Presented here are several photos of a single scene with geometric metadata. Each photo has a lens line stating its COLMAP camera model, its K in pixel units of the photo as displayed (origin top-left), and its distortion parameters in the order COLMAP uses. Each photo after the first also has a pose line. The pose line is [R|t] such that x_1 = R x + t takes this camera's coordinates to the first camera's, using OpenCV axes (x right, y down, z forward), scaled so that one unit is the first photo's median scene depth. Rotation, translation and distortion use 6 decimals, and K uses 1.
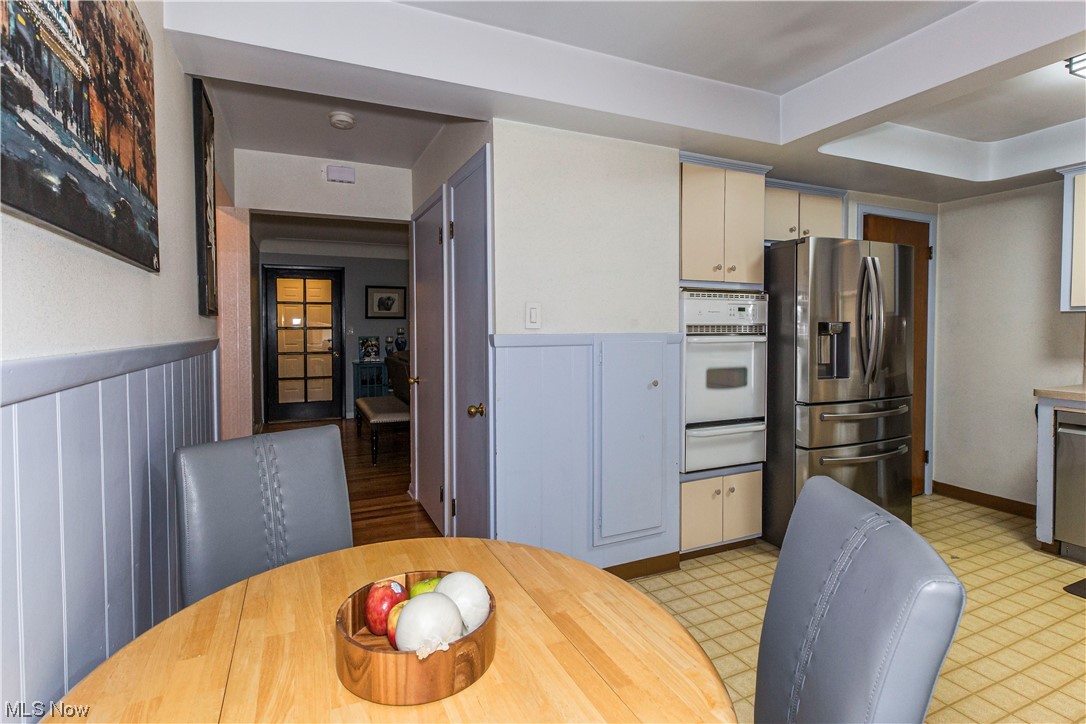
lens RADIAL K [[522.4, 0, 514.5], [0, 522.4, 338.3], [0, 0, 1]] dist [0.005763, -0.001507]
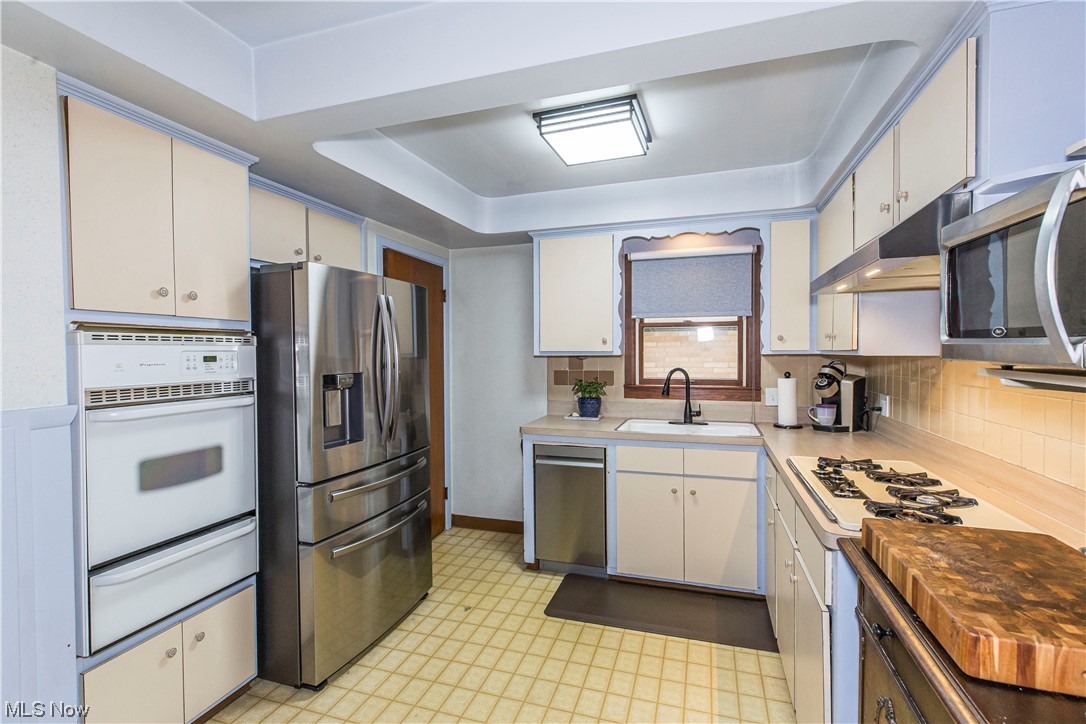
lens RADIAL K [[504.8, 0, 548.3], [0, 504.8, 359.8], [0, 0, 1]] dist [0.011917, -0.003782]
pose [[0.656702, -0.016819, 0.753963, 0.228983], [0.022584, 0.999741, 0.002631, -0.045712], [-0.753812, 0.015300, 0.656912, 0.253142]]
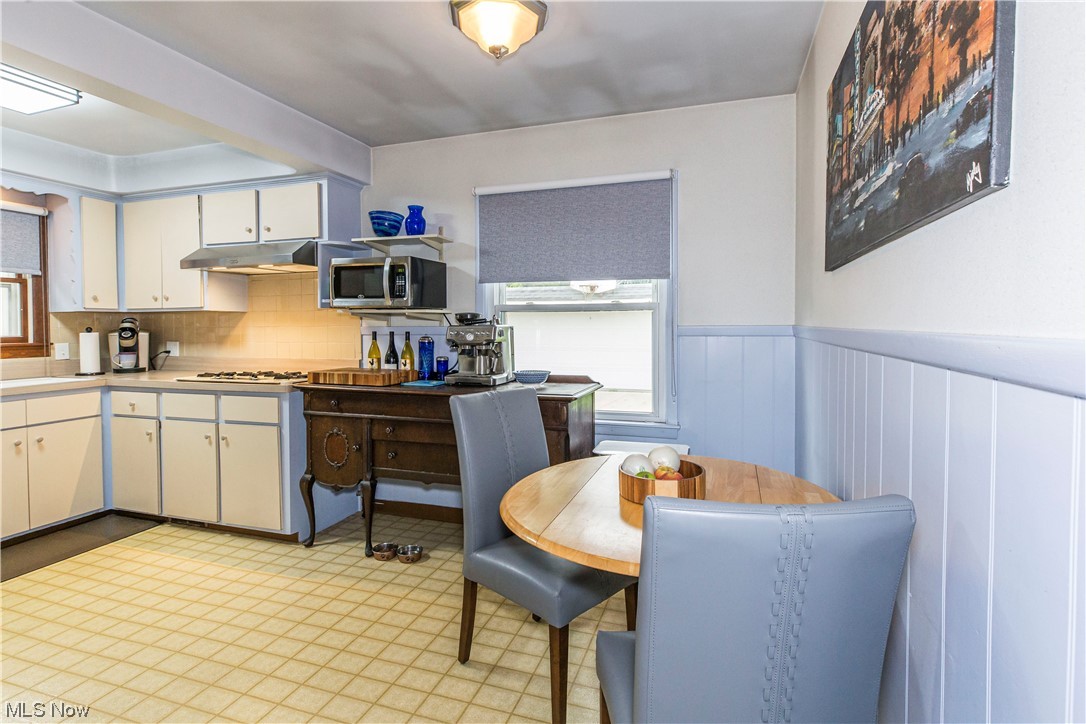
lens RADIAL K [[522.4, 0, 545.9], [0, 522.4, 336.0], [0, 0, 1]] dist [0.005763, -0.001507]
pose [[-0.749185, -0.008078, 0.662311, -0.314617], [0.021578, 0.999097, 0.036594, -0.008147], [-0.662009, 0.041707, -0.748335, 0.784549]]
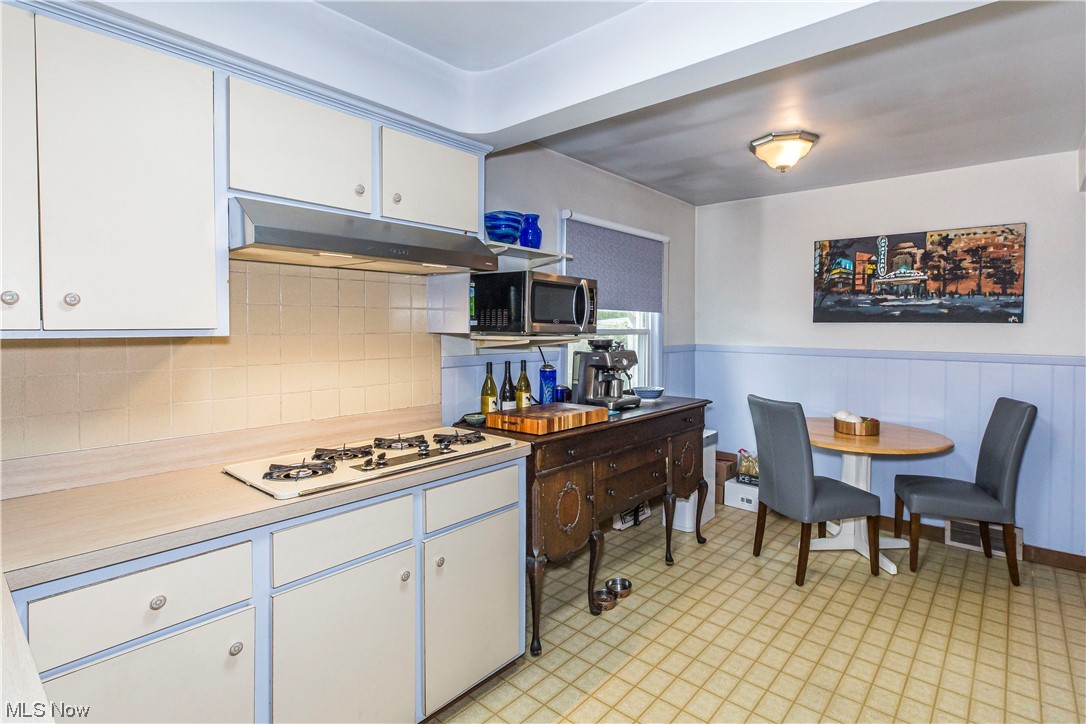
lens RADIAL K [[522.4, 0, 591.1], [0, 522.4, 336.8], [0, 0, 1]] dist [0.005763, -0.001507]
pose [[-0.889830, 0.007224, -0.456235, 0.981022], [-0.011407, 0.999210, 0.038068, -0.063162], [0.456150, 0.039079, -0.889044, 1.041412]]
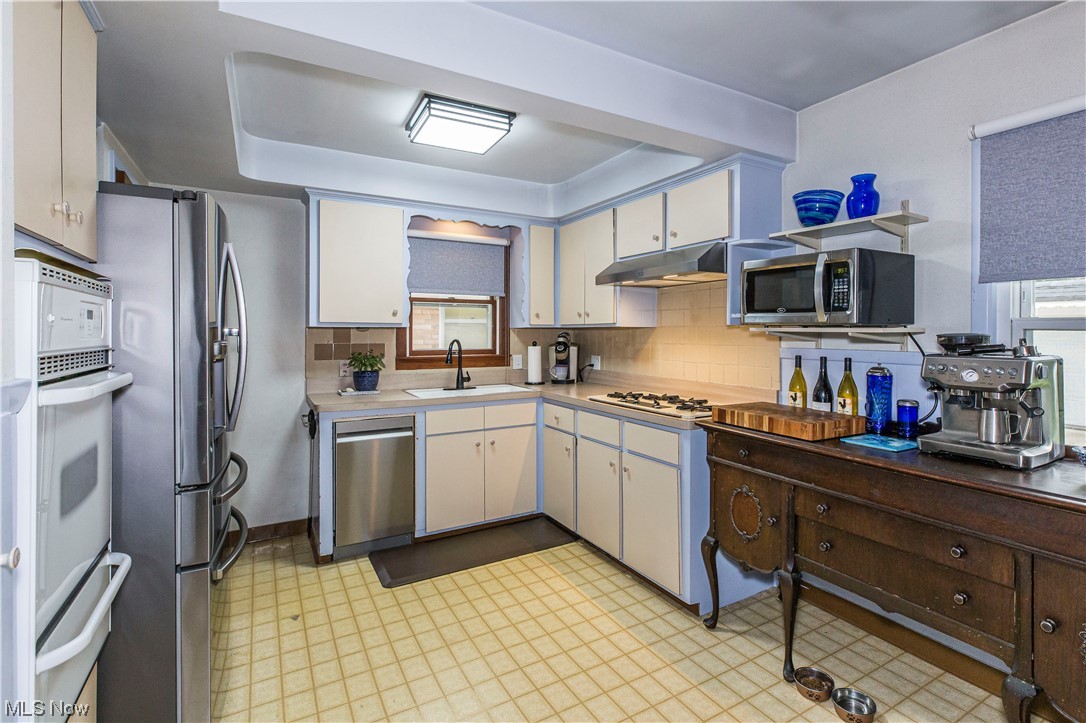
lens RADIAL K [[522.4, 0, 582.7], [0, 522.4, 331.8], [0, 0, 1]] dist [0.005763, -0.001507]
pose [[-0.148734, 0.001636, 0.988876, -0.062855], [0.022206, 0.999752, 0.001686, -0.032208], [-0.988628, 0.022210, -0.148733, 0.647982]]
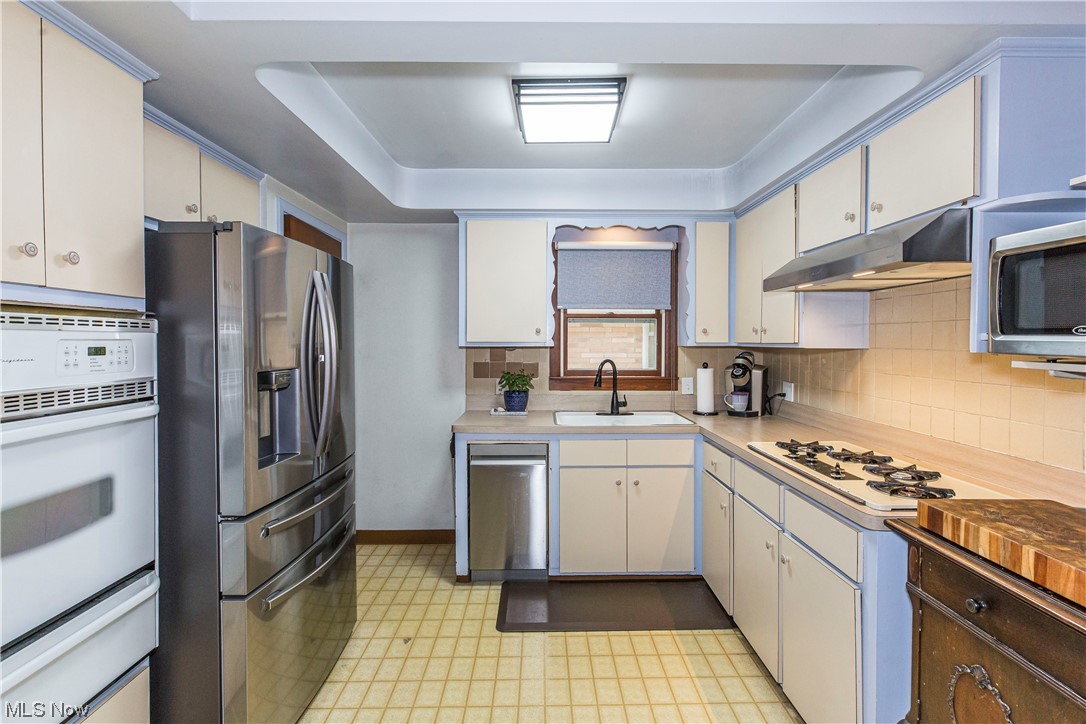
lens RADIAL K [[504.8, 0, 550.5], [0, 504.8, 347.0], [0, 0, 1]] dist [0.011917, -0.003782]
pose [[0.376661, -0.010855, 0.926288, 0.171654], [0.019126, 0.999809, 0.003939, -0.052482], [-0.926154, 0.016232, 0.376796, 0.463066]]
